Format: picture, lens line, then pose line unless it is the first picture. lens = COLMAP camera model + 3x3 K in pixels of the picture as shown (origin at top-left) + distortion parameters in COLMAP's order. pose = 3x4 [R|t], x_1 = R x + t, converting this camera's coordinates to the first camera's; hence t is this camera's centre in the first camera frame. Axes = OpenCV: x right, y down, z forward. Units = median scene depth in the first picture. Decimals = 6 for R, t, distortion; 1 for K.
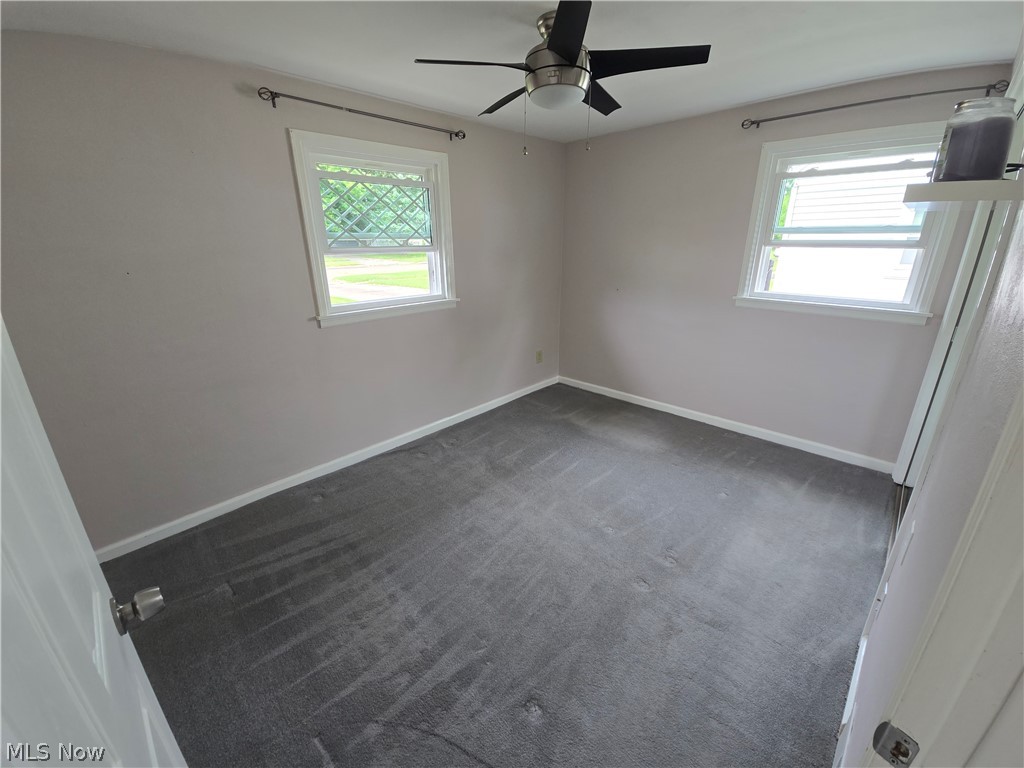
lens RADIAL K [[416.7, 0, 516.7], [0, 416.7, 383.5], [0, 0, 1]] dist [0.013951, -0.007840]
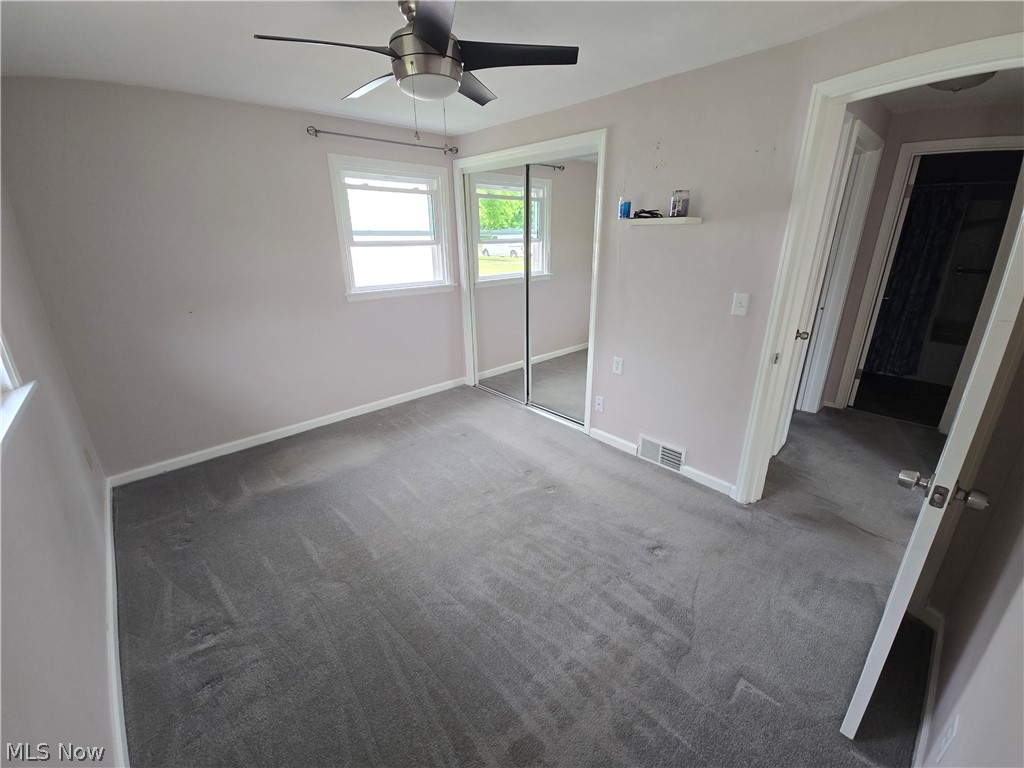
lens RADIAL K [[416.7, 0, 514.2], [0, 416.7, 387.1], [0, 0, 1]] dist [0.013951, -0.007840]
pose [[0.064530, -0.335284, 0.939905, -0.574517], [0.341701, 0.892355, 0.294862, -0.170944], [-0.937591, 0.302139, 0.172150, 0.503795]]
